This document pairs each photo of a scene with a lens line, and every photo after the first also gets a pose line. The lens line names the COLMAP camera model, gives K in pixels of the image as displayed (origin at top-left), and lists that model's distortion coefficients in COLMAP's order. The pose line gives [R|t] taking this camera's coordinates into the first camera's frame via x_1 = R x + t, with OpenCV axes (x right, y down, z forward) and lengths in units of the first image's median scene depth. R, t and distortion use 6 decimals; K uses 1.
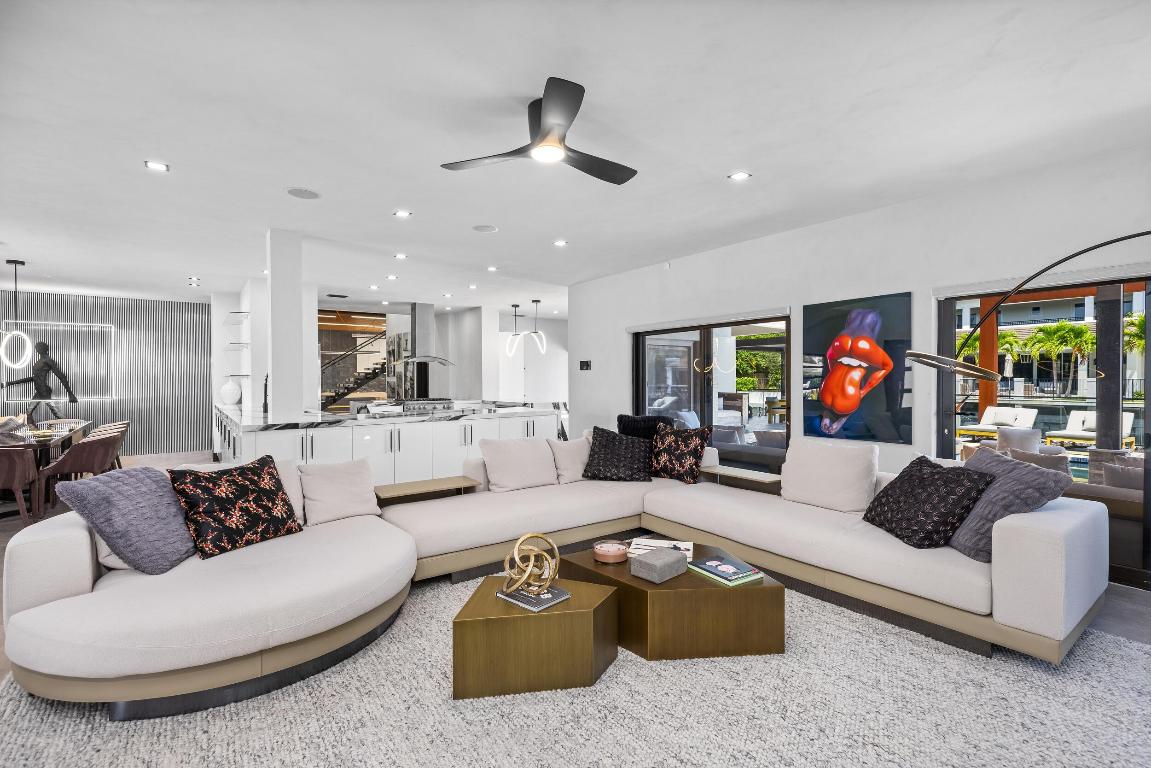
lens RADIAL K [[514.1, 0, 571.7], [0, 514.1, 388.2], [0, 0, 1]] dist [0.012554, -0.000706]
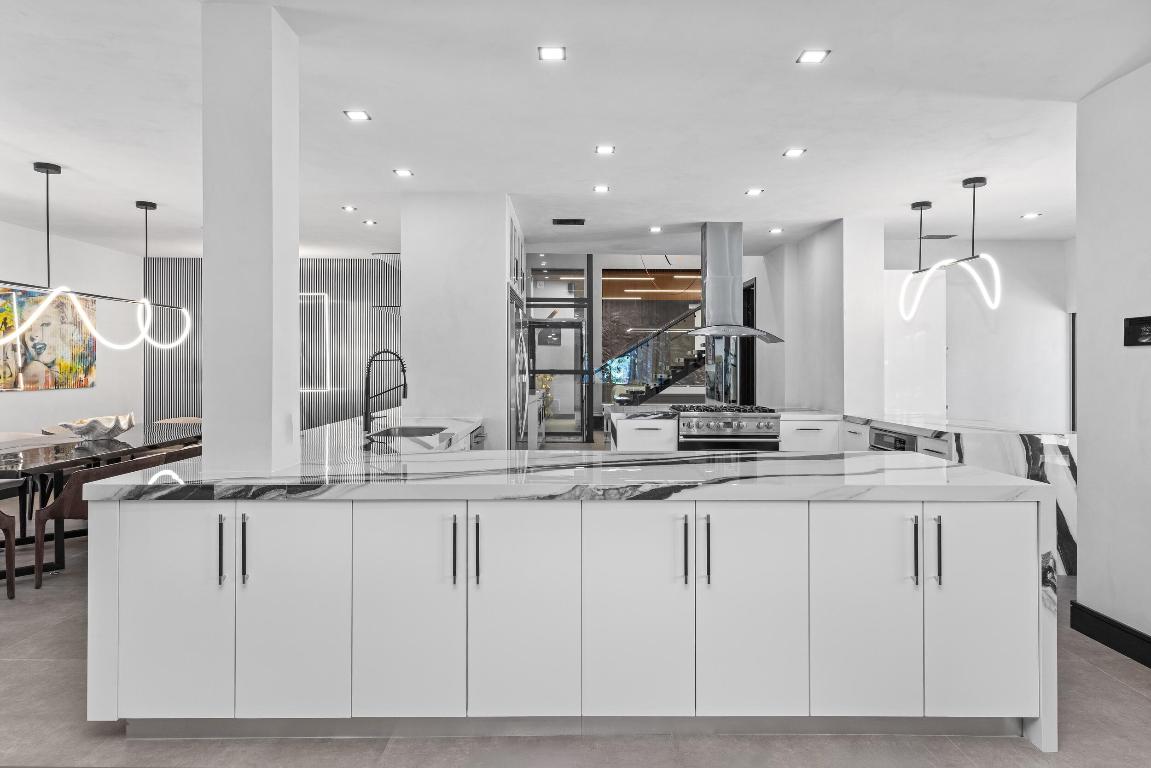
lens RADIAL K [[679.1, 0, 559.4], [0, 679.1, 368.1], [0, 0, 1]] dist [0.004228, -0.000963]
pose [[0.806259, 0.004819, -0.591543, -0.028058], [-0.016343, 0.999767, -0.014130, -0.015506], [0.591337, 0.021060, 0.806149, 0.726532]]
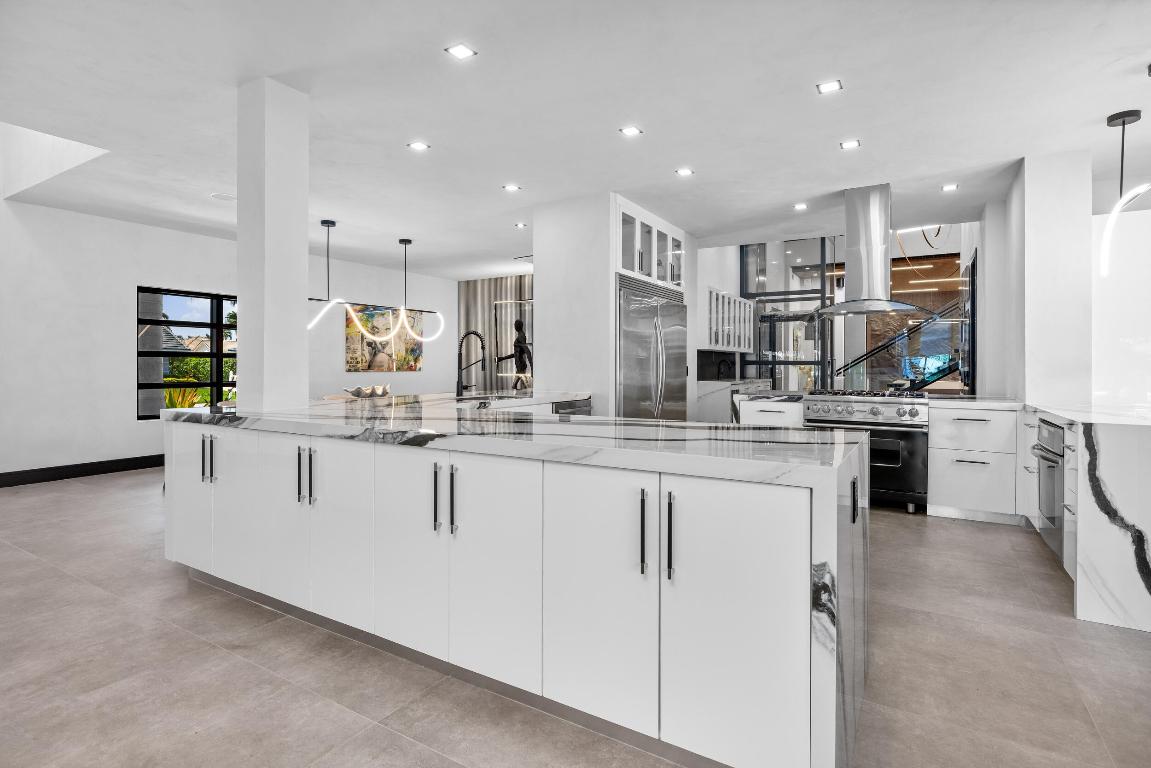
lens RADIAL K [[572.7, 0, 572.1], [0, 572.7, 373.3], [0, 0, 1]] dist [-0.001639, 0.000880]
pose [[0.371436, 0.012557, -0.928374, 0.199473], [-0.023060, 0.999725, 0.004296, 0.013142], [0.928172, 0.019812, 0.371623, 1.135383]]
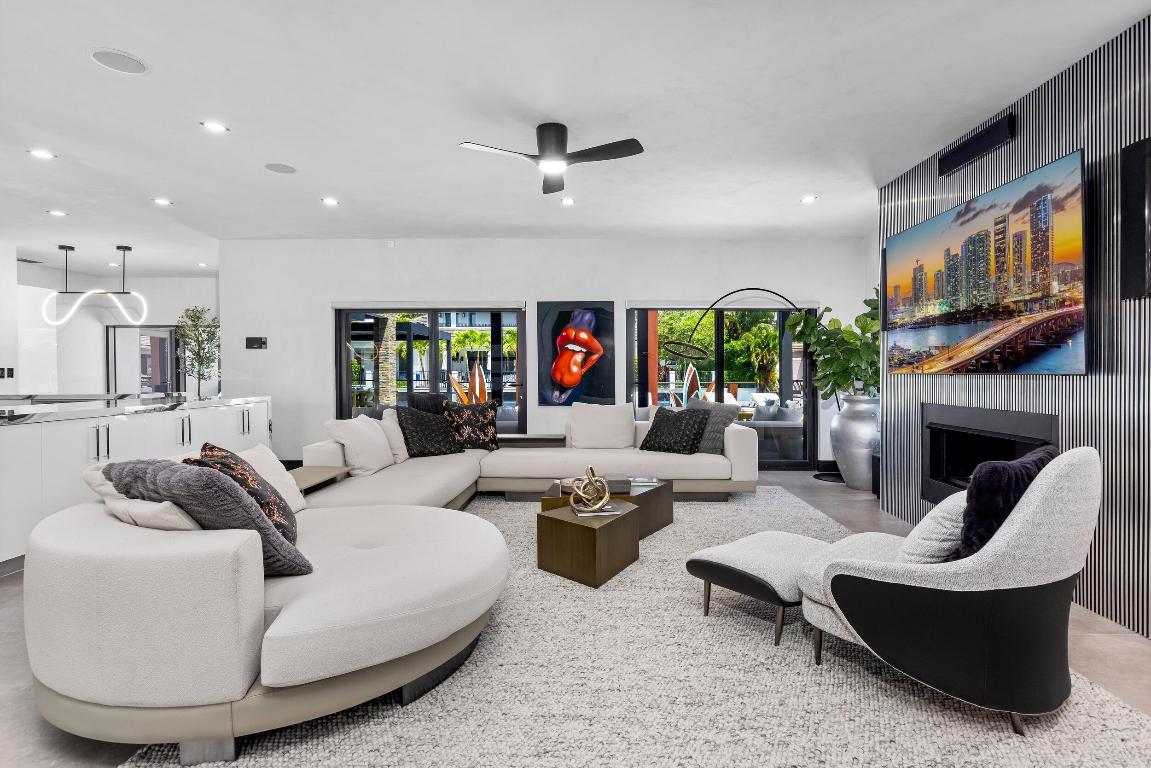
lens RADIAL K [[590.0, 0, 590.4], [0, 590.0, 366.0], [0, 0, 1]] dist [0.004454, 0.000779]
pose [[0.595585, 0.017855, 0.803094, -0.647628], [0.013394, 0.999393, -0.032153, 0.044746], [-0.803181, 0.029907, 0.594984, 0.059695]]
